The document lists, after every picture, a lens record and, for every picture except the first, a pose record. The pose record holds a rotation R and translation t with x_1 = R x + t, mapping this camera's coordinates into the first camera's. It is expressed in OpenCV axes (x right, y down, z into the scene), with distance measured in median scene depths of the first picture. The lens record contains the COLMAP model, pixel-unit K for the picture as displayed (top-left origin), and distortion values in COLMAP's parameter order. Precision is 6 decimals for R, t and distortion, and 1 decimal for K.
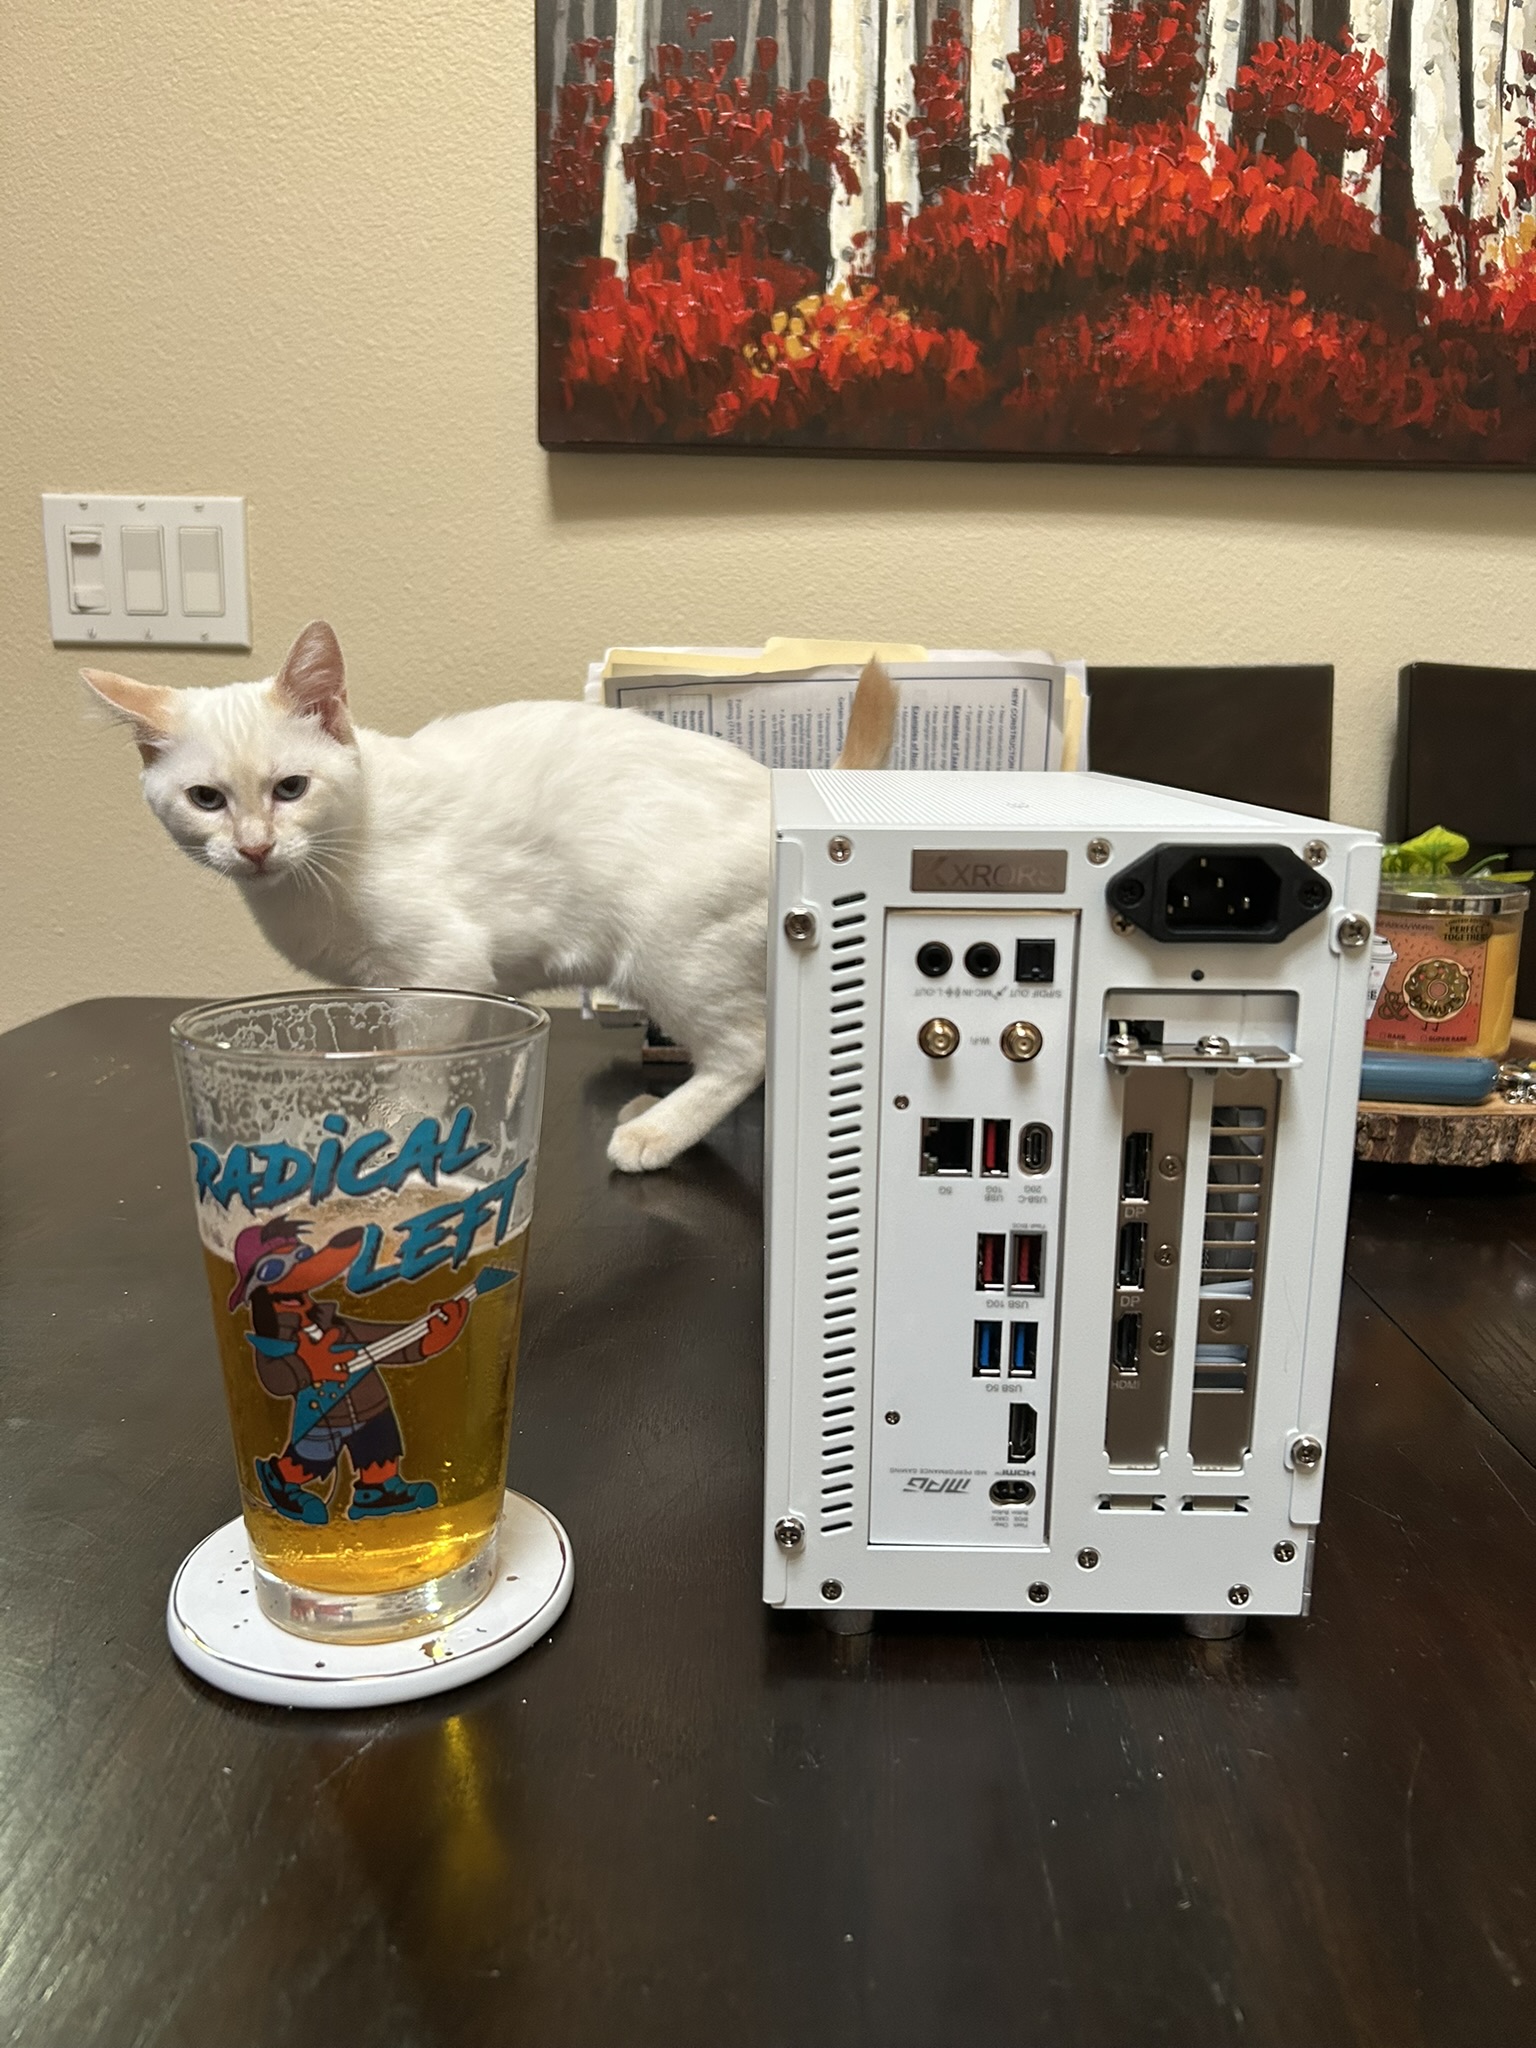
lens RADIAL K [[1570.5, 0, 764.8], [0, 1570.5, 1002.7], [0, 0, 1]] dist [0.045954, -0.060592]
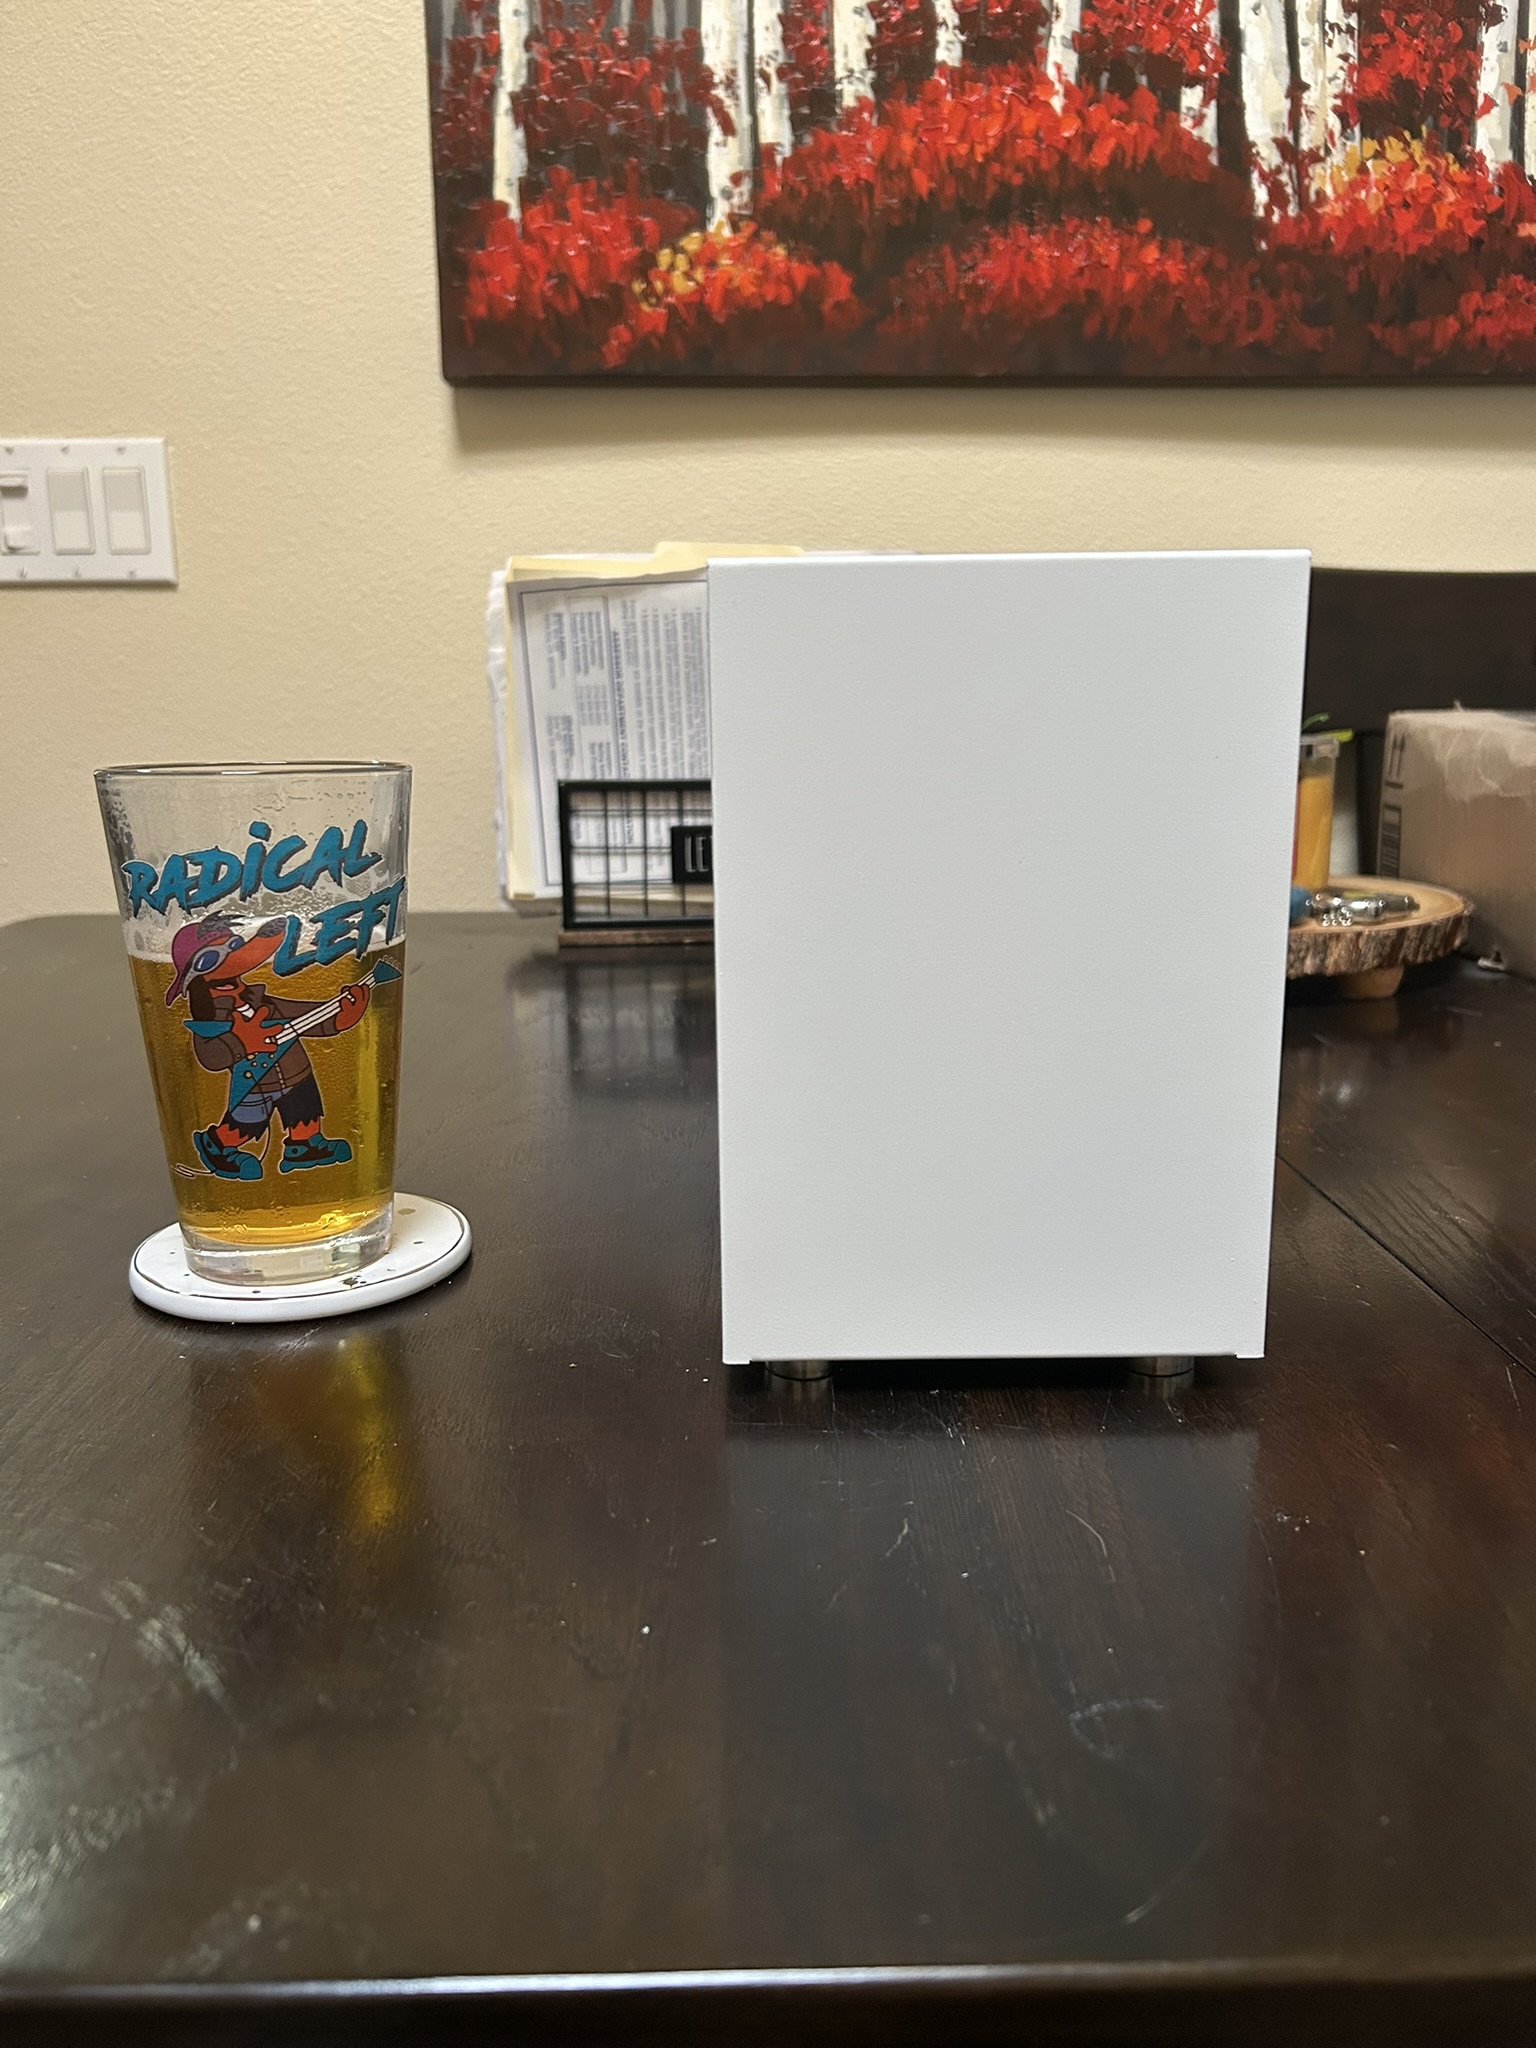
lens RADIAL K [[1570.5, 0, 771.4], [0, 1570.5, 1022.0], [0, 0, 1]] dist [0.045954, -0.060592]
pose [[0.998782, -0.036205, 0.033515, 0.026626], [0.035741, 0.999258, 0.014362, 0.071935], [-0.034010, -0.013147, 0.999335, -0.076774]]
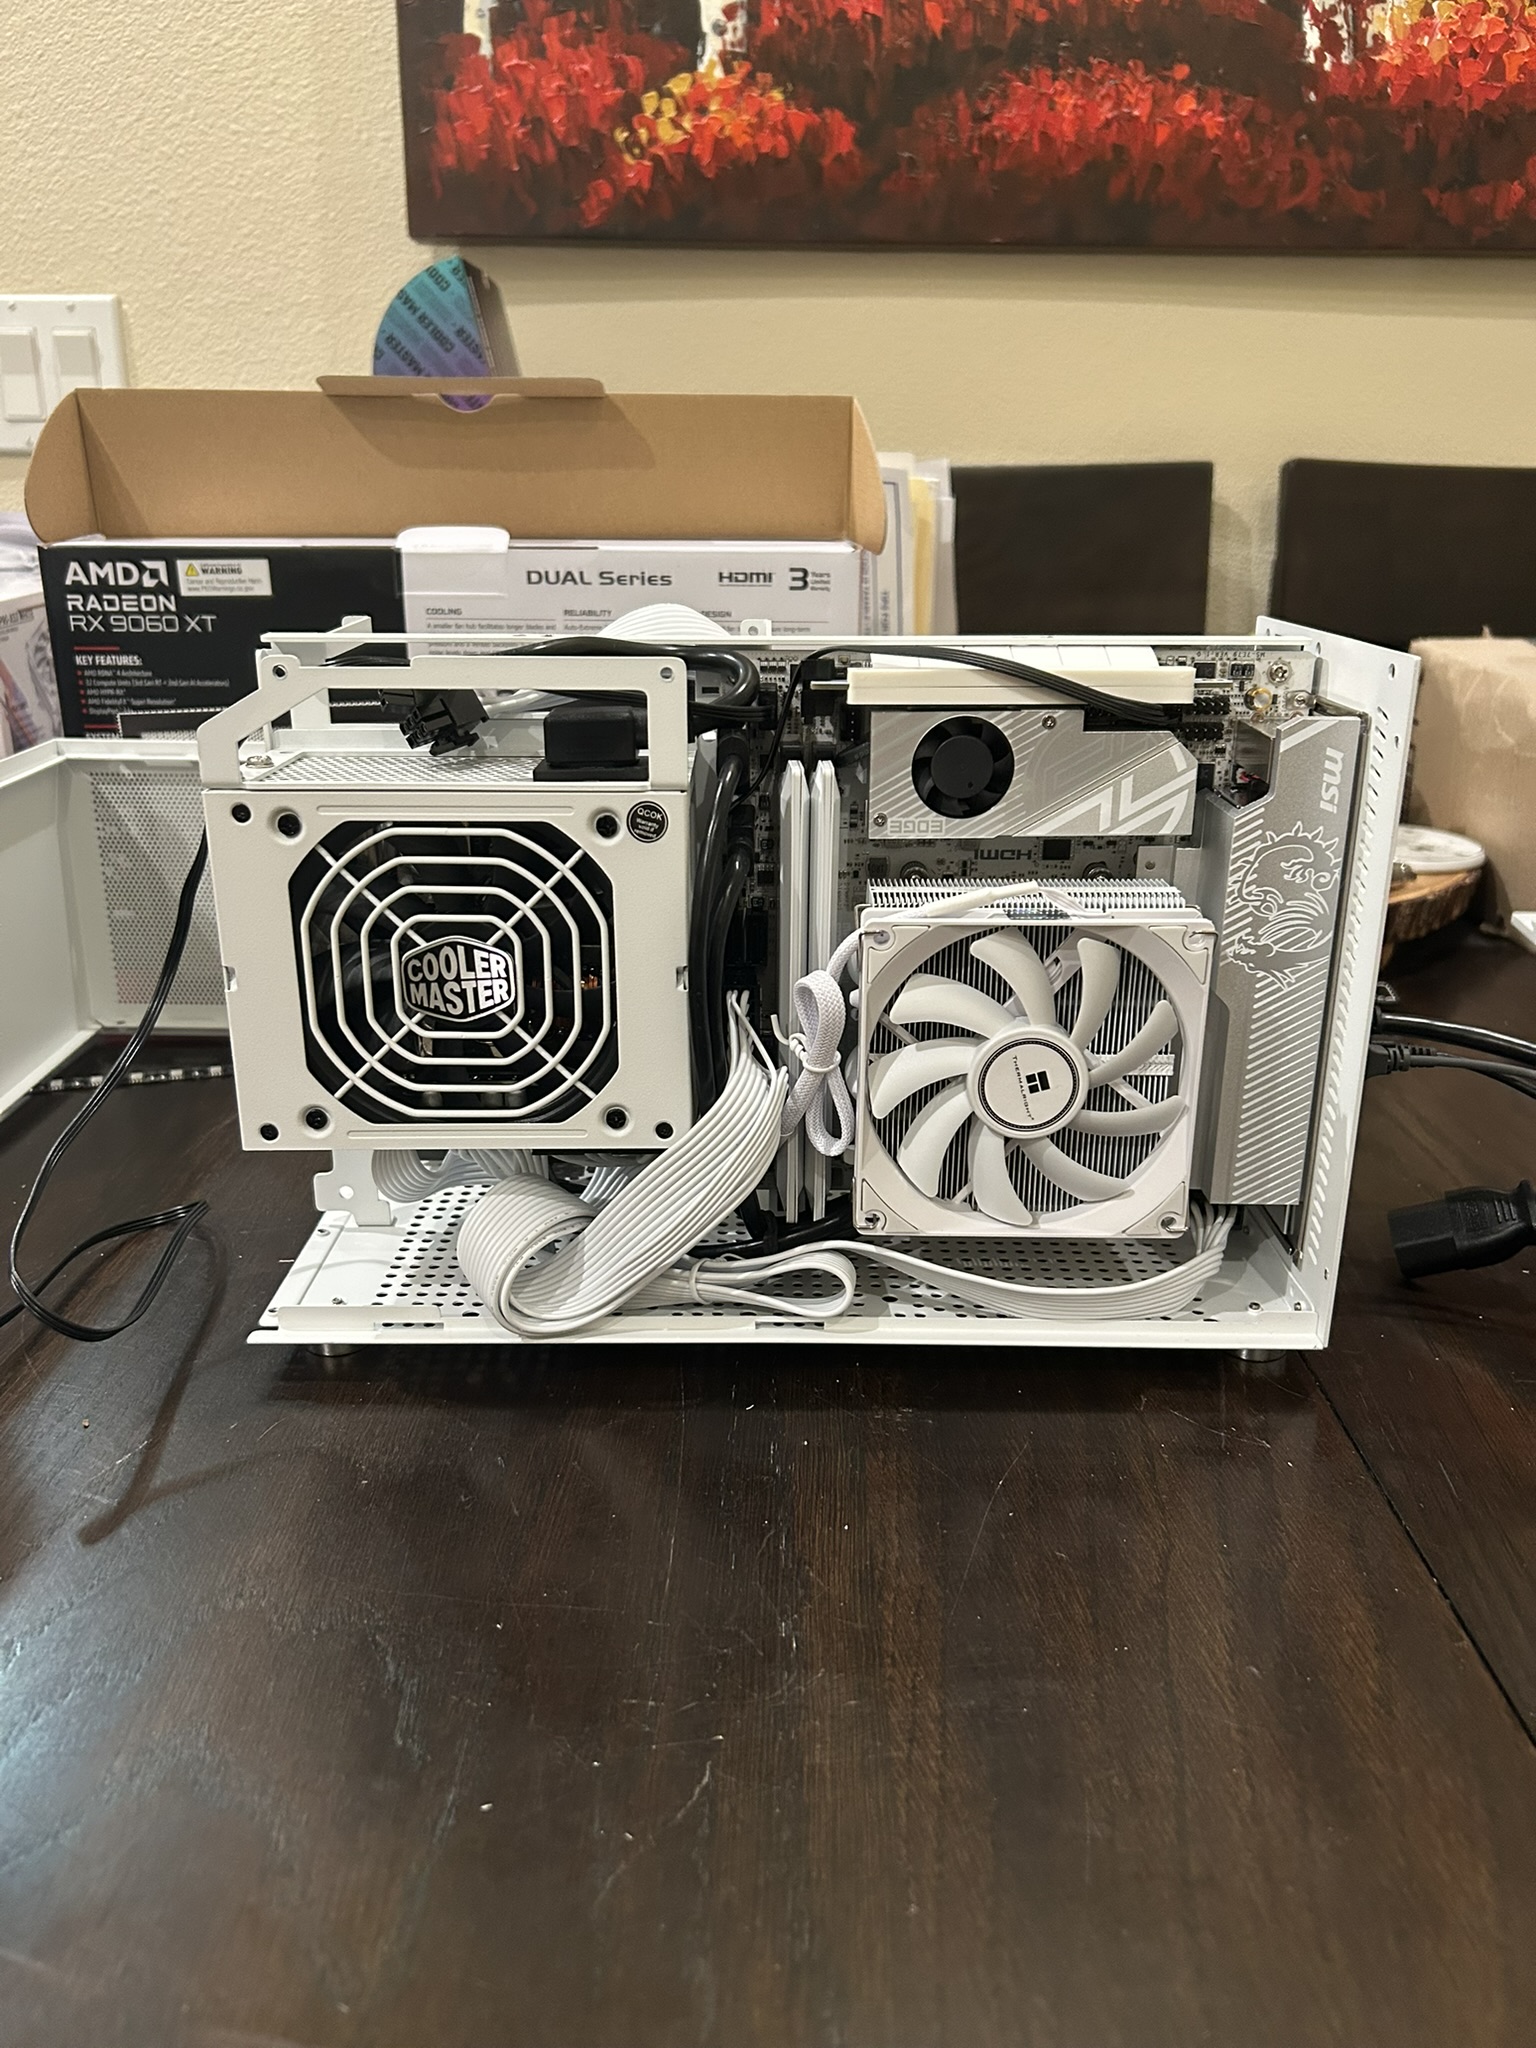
lens RADIAL K [[1570.5, 0, 768.4], [0, 1570.5, 1014.2], [0, 0, 1]] dist [0.045954, -0.060592]
pose [[0.999915, -0.012026, 0.005043, 0.070218], [0.011291, 0.991883, 0.126652, 0.003706], [-0.006525, -0.126584, 0.991934, -0.039482]]
